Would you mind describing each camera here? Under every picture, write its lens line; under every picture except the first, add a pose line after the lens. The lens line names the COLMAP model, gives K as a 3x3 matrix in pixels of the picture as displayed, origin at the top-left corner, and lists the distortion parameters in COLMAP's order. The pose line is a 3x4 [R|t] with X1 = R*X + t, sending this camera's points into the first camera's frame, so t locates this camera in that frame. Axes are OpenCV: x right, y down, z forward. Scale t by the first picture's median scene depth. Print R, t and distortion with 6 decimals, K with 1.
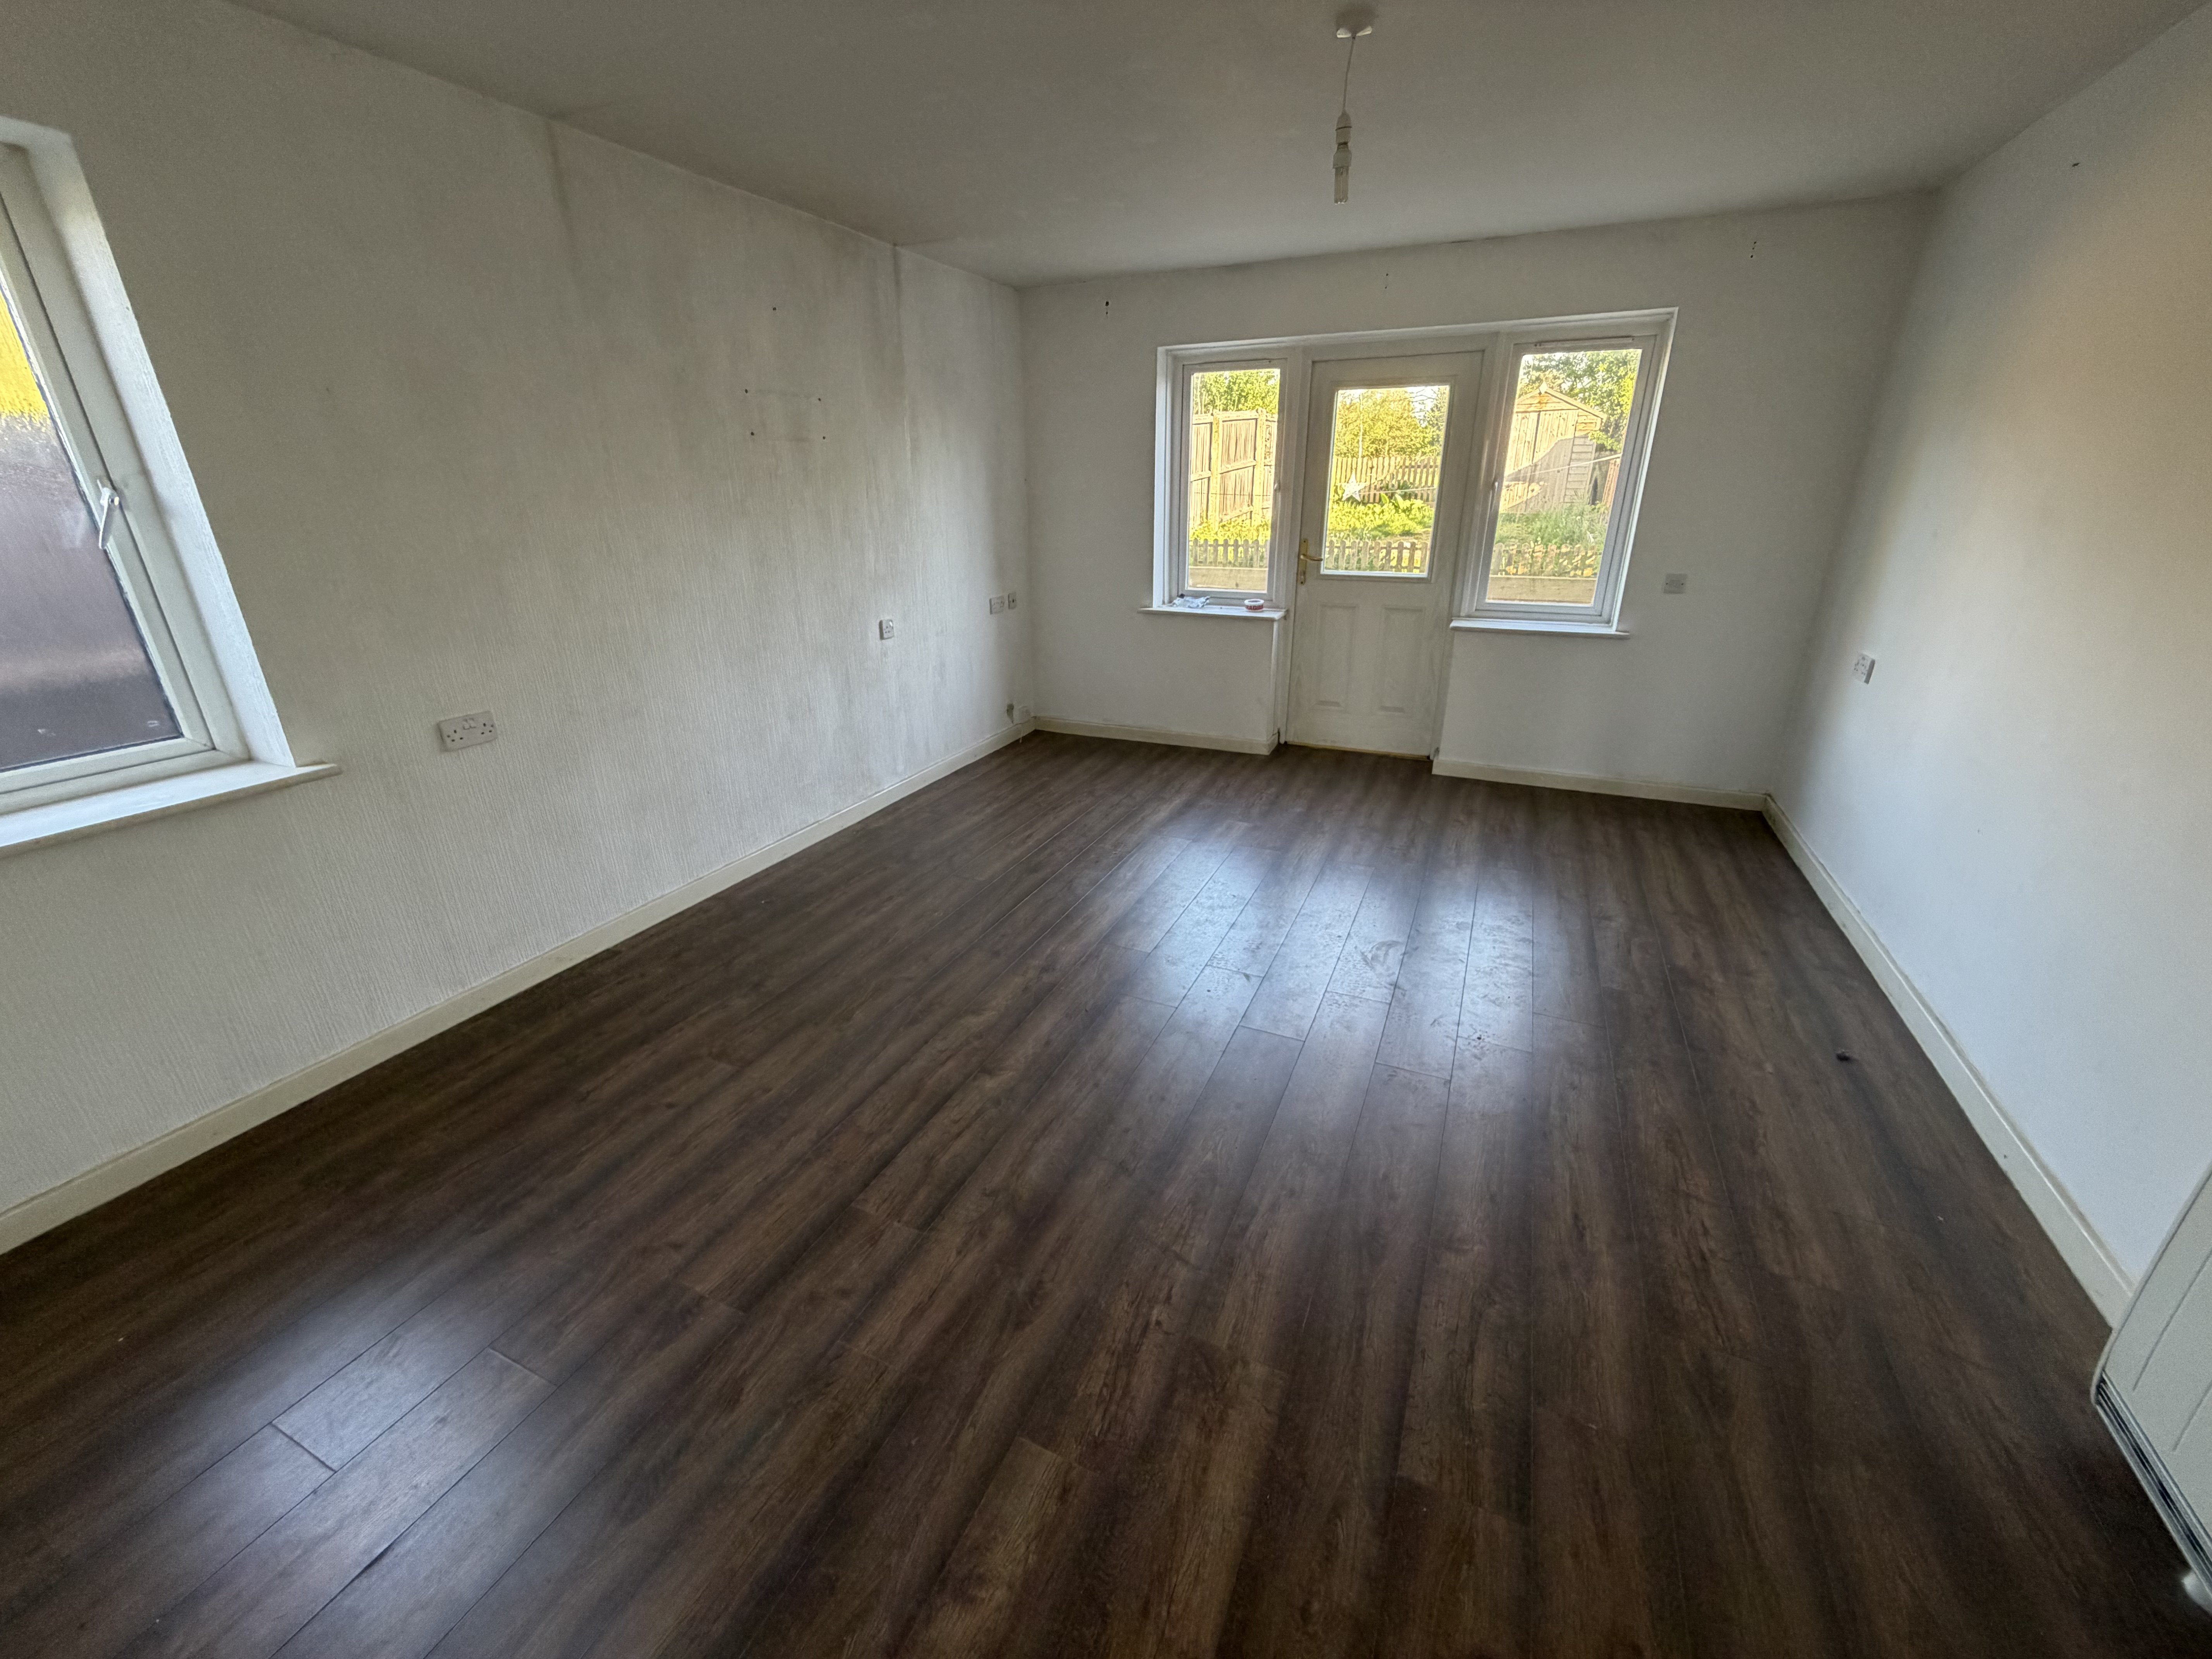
lens RADIAL K [[879.5, 0, 1111.3], [0, 879.5, 831.1], [0, 0, 1]] dist [0.000145, -0.000050]
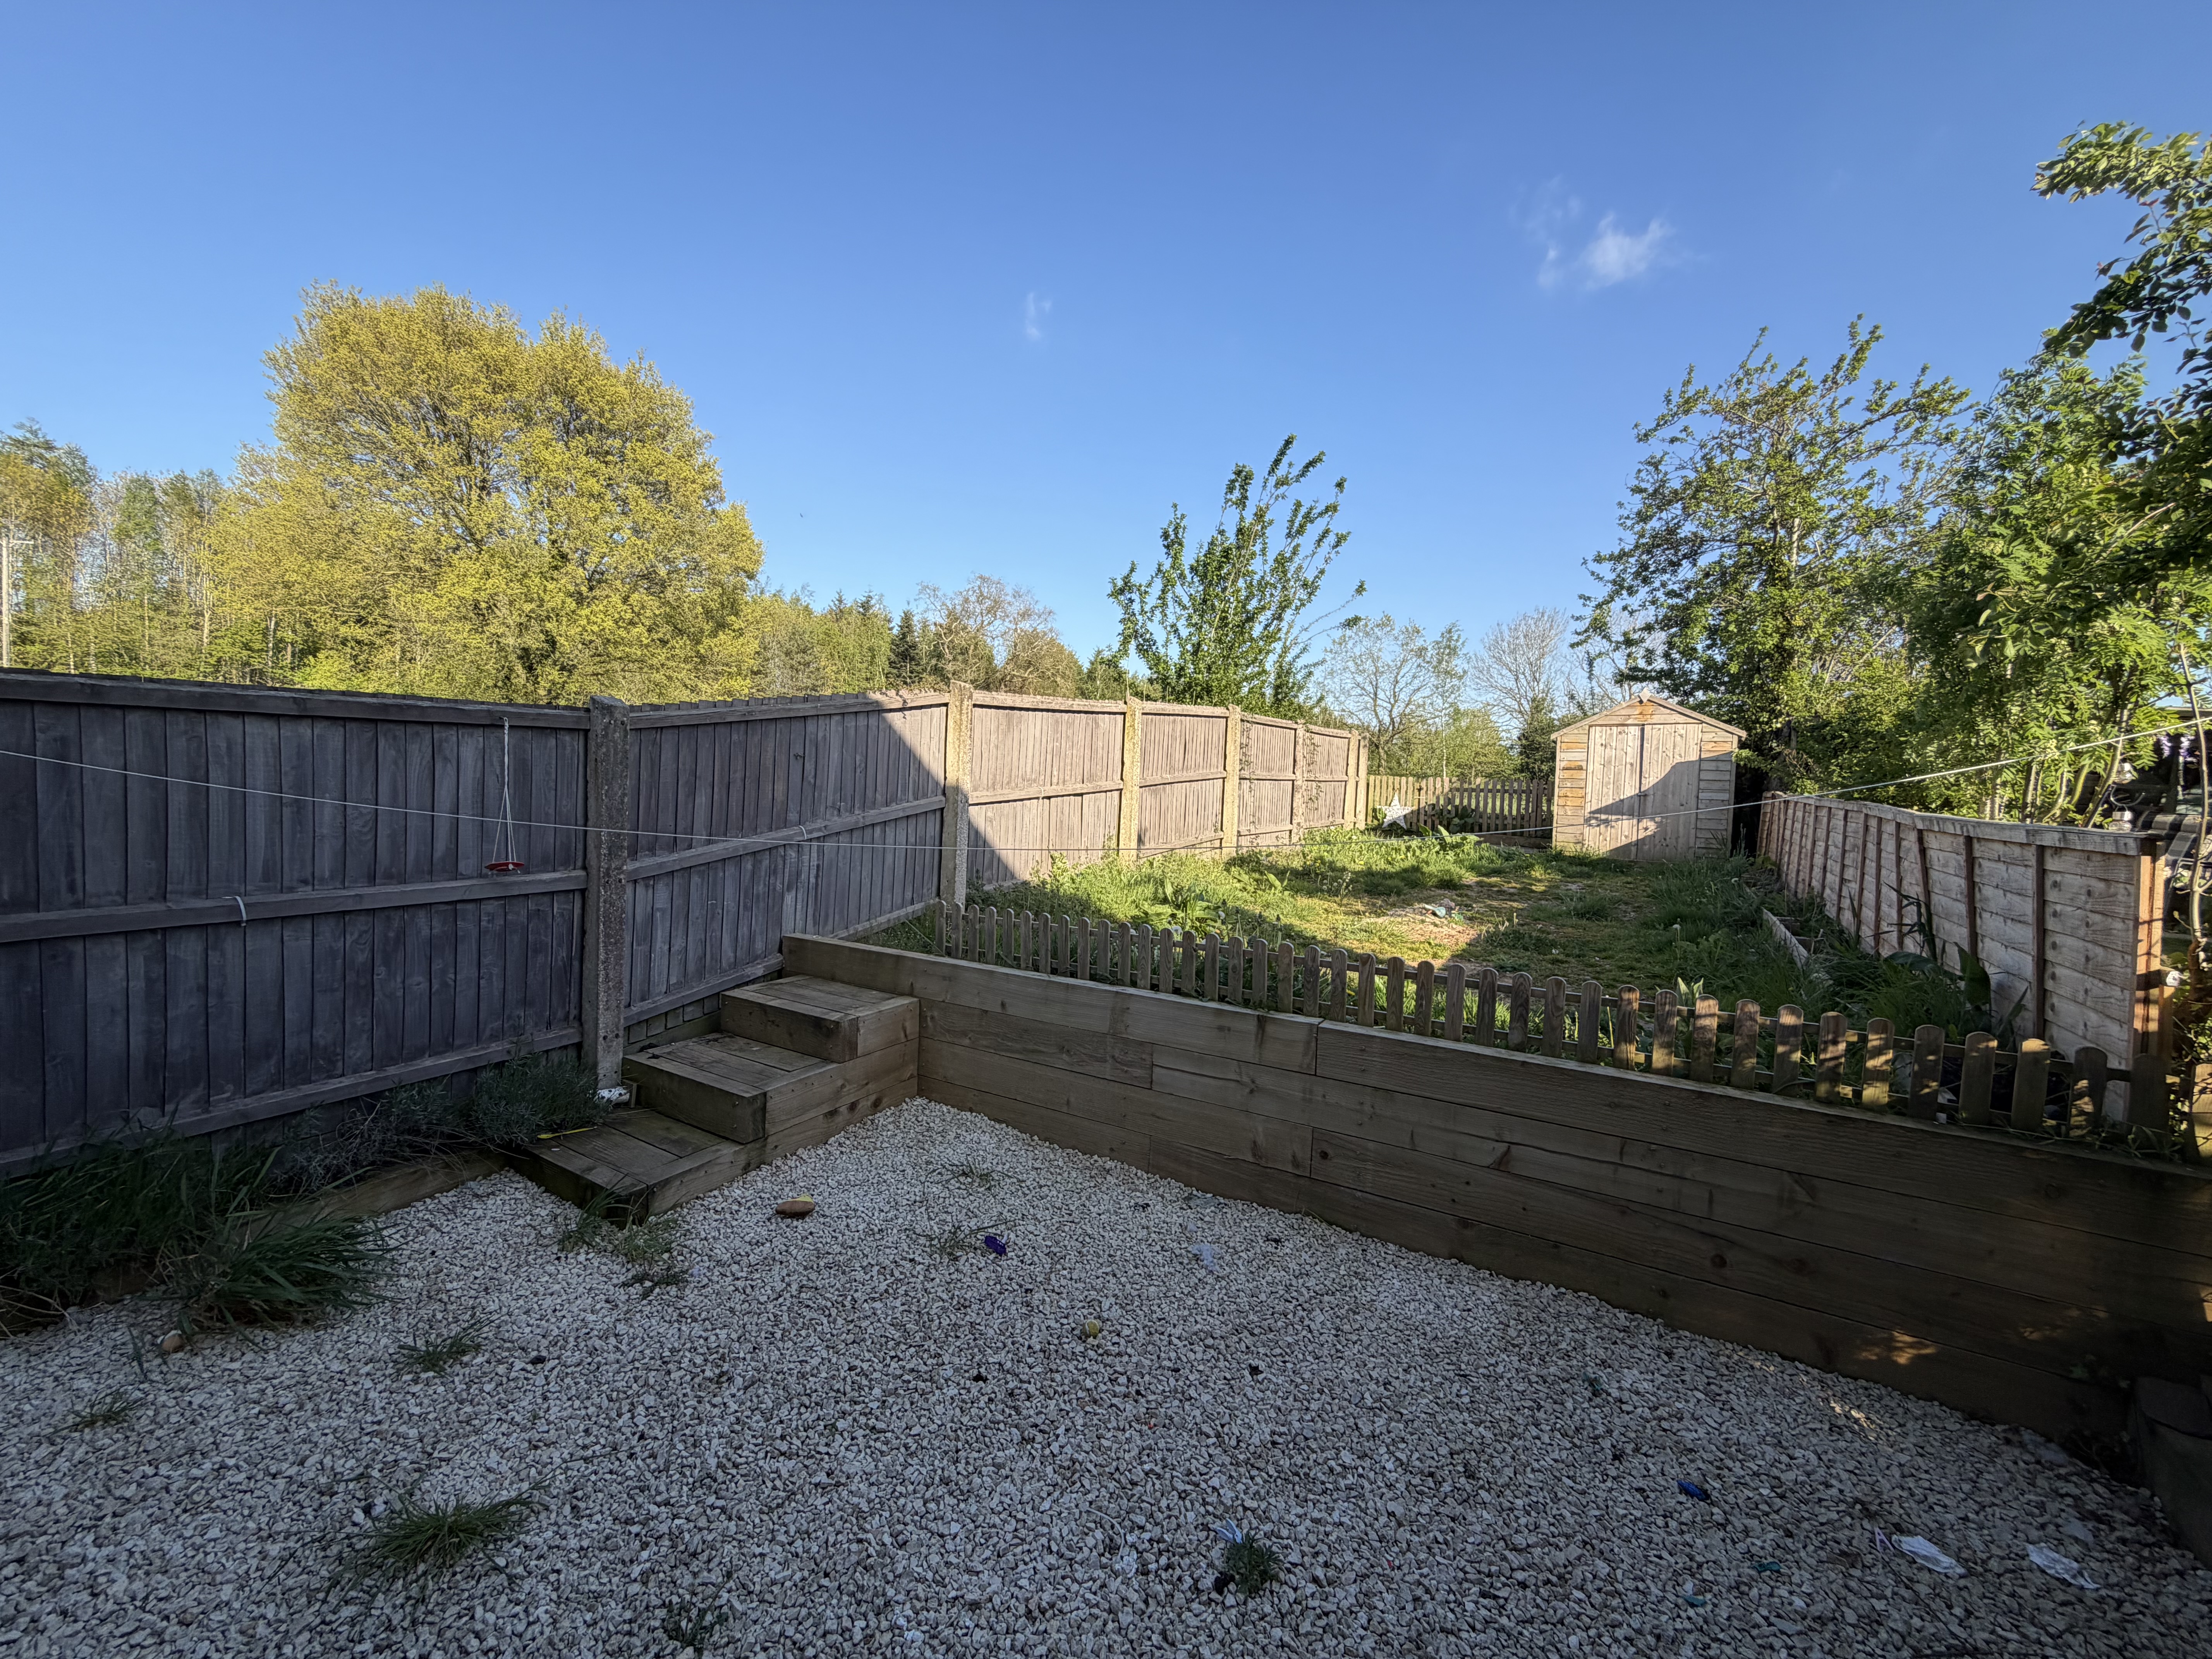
lens RADIAL K [[879.5, 0, 1086.5], [0, 879.5, 833.2], [0, 0, 1]] dist [0.000145, -0.000050]
pose [[0.987867, 0.048297, -0.147602, 0.160516], [-0.093170, 0.944691, -0.314450, -0.142931], [0.124251, 0.324387, 0.937729, 0.343063]]
